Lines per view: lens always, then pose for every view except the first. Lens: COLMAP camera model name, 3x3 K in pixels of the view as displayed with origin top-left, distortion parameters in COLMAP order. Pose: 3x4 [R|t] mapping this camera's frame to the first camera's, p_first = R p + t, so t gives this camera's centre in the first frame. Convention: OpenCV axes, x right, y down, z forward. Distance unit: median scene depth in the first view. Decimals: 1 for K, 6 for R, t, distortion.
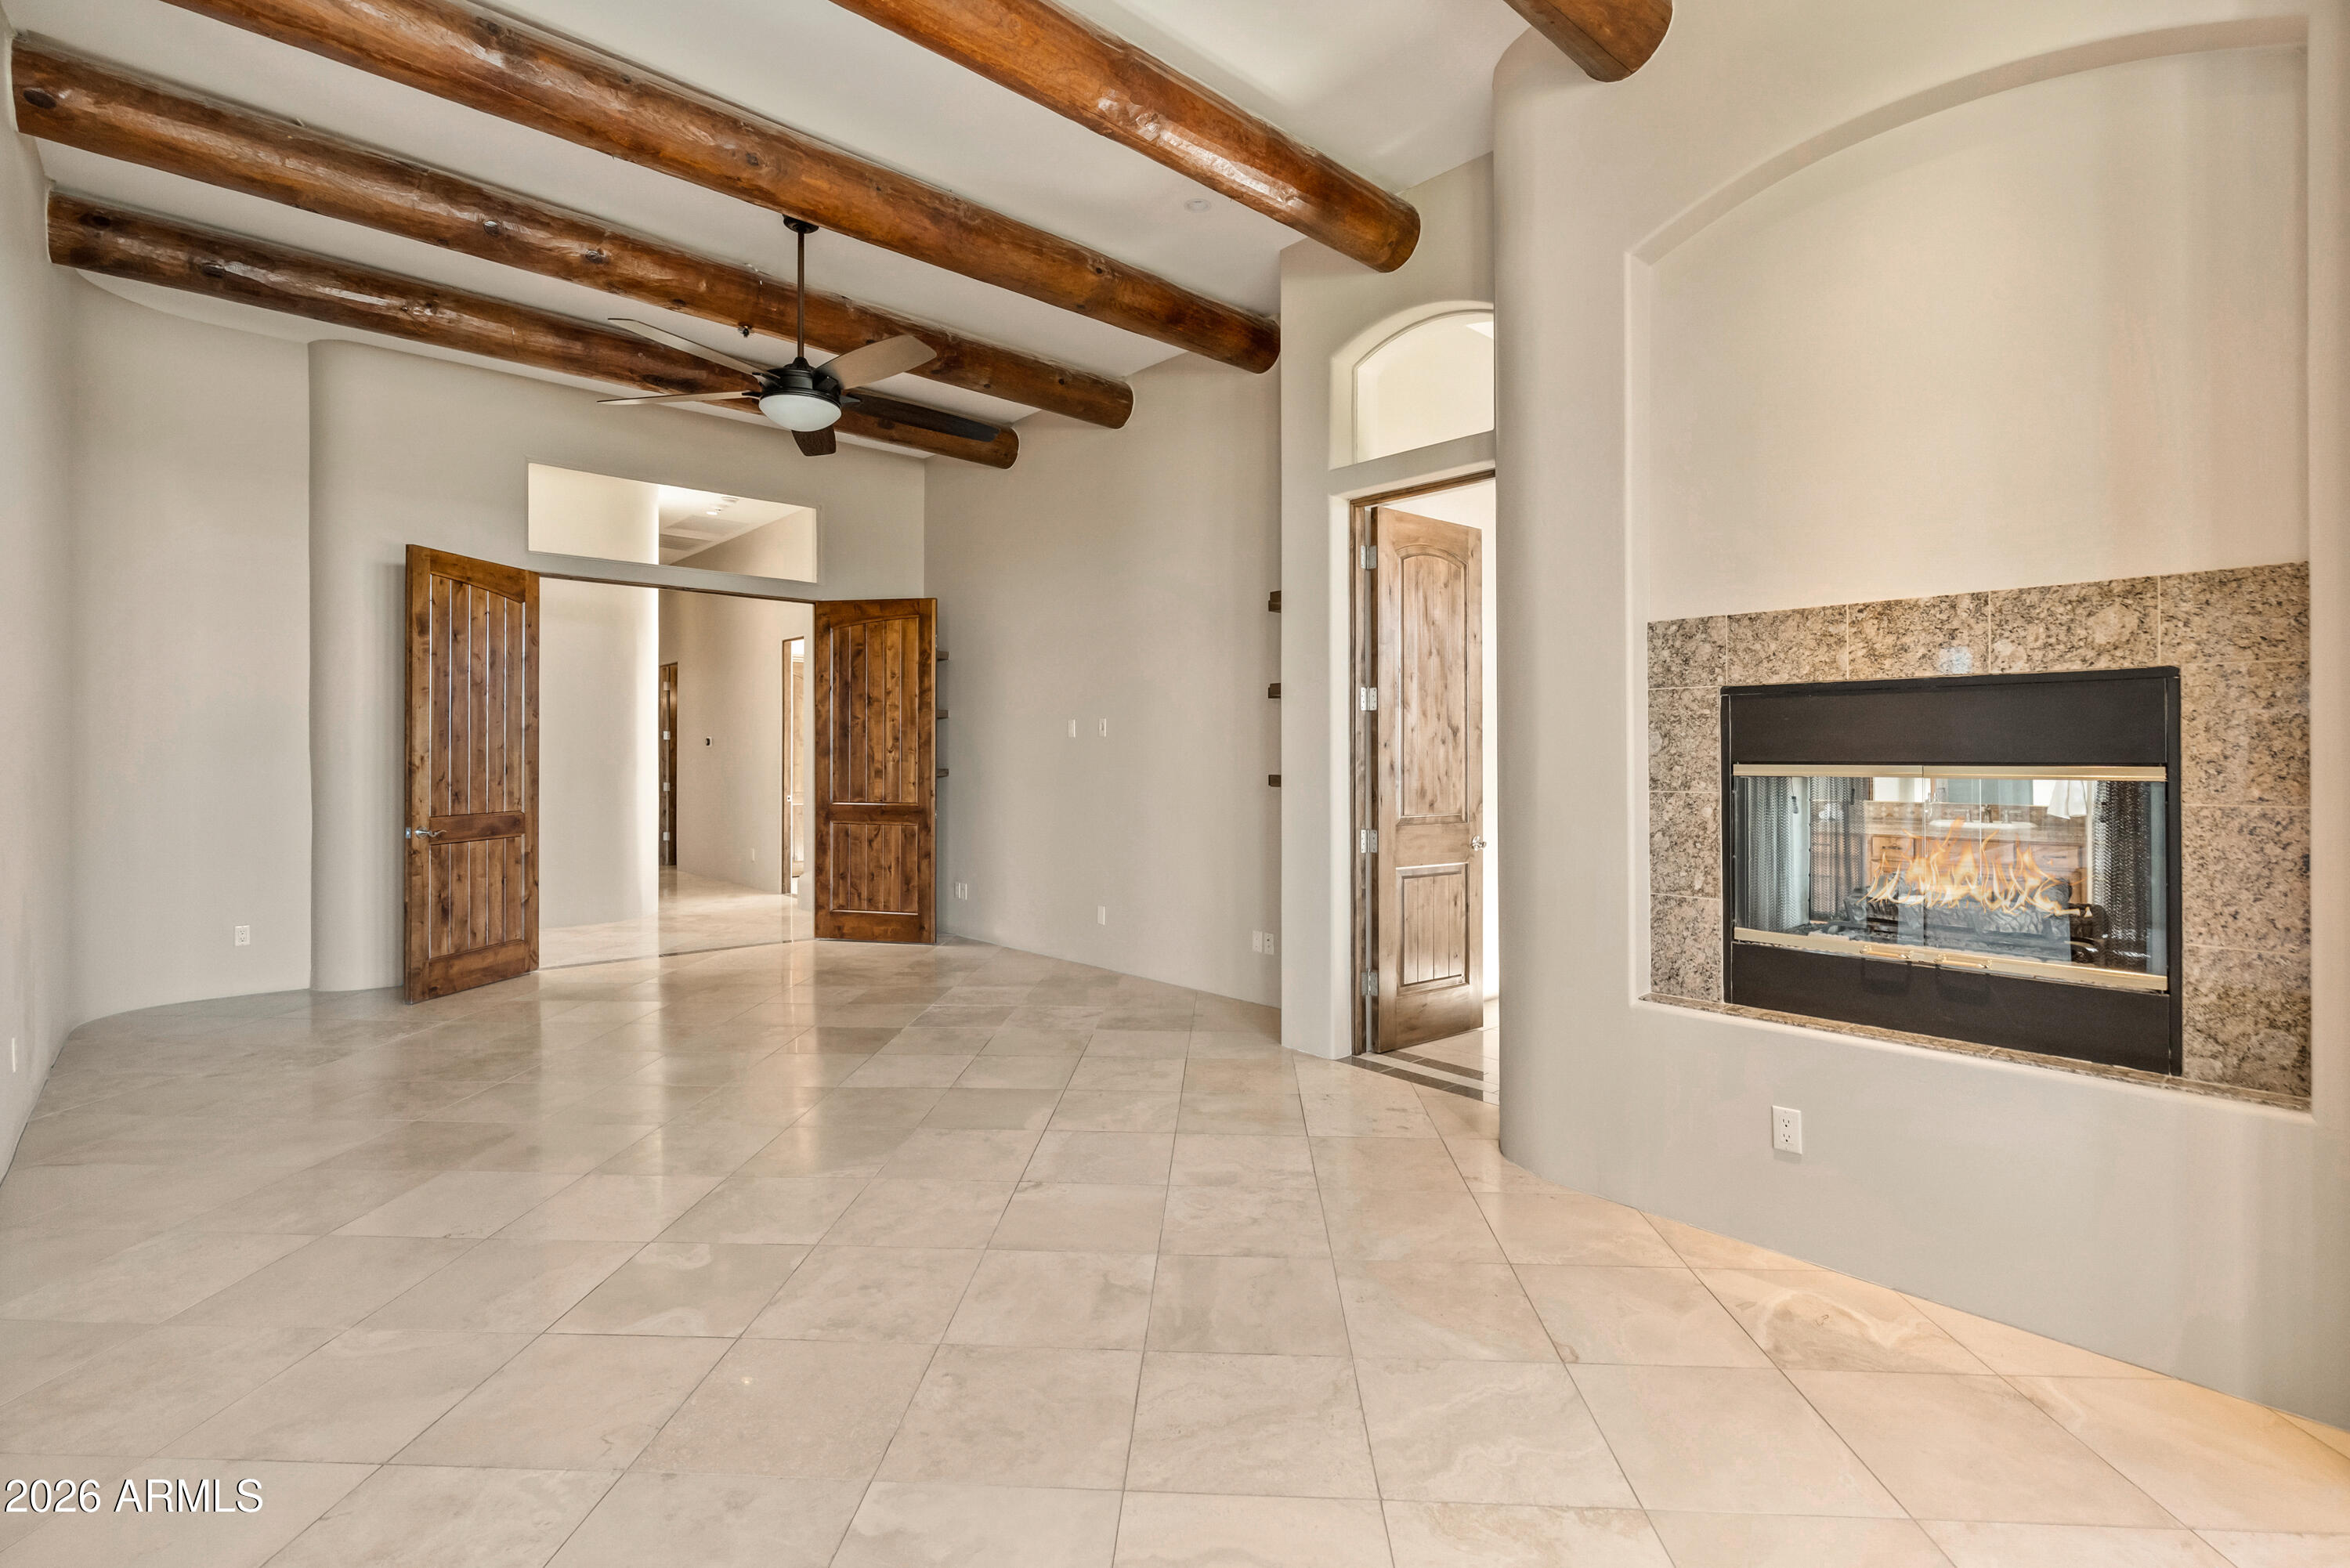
lens RADIAL K [[1098.0, 0, 1169.8], [0, 1098.0, 720.1], [0, 0, 1]] dist [0.009719, 0.000097]
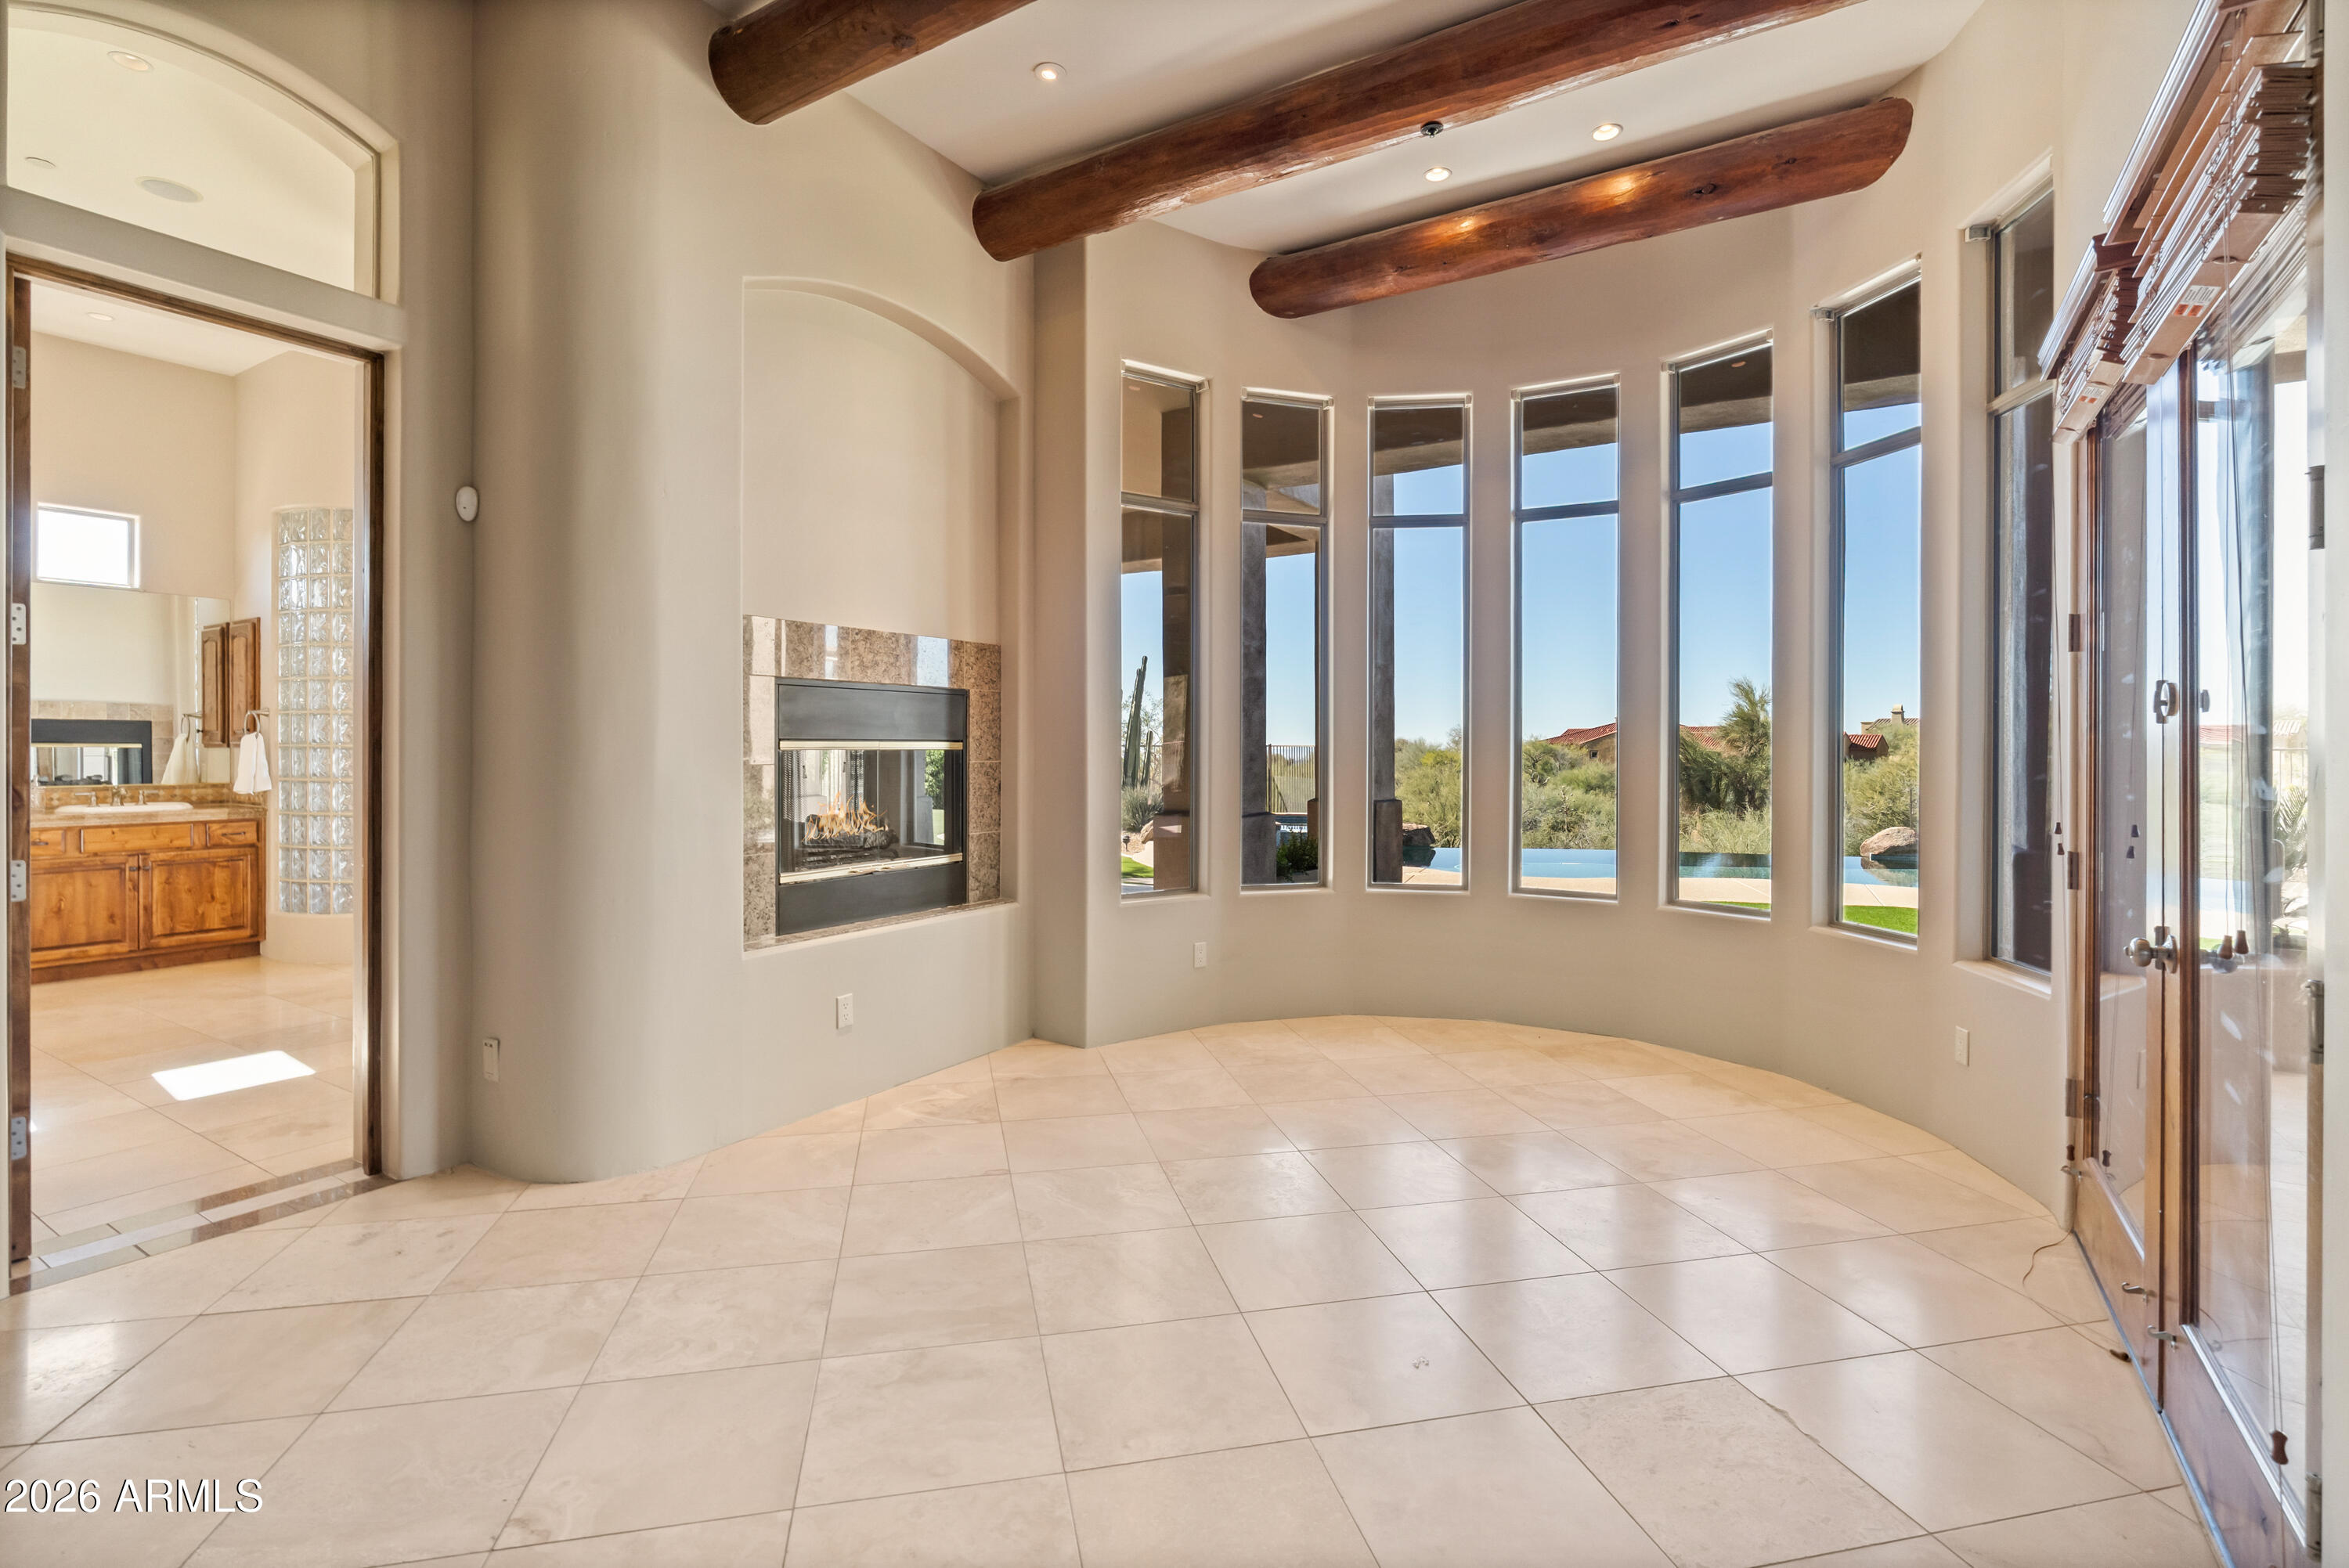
lens RADIAL K [[1097.5, 0, 1169.3], [0, 1097.5, 720.1], [0, 0, 1]] dist [0.009719, 0.000097]
pose [[-0.273670, 0.023872, 0.961527, -0.874631], [-0.033137, 0.998864, -0.034230, 0.049649], [-0.961253, -0.041230, -0.272568, 1.025717]]
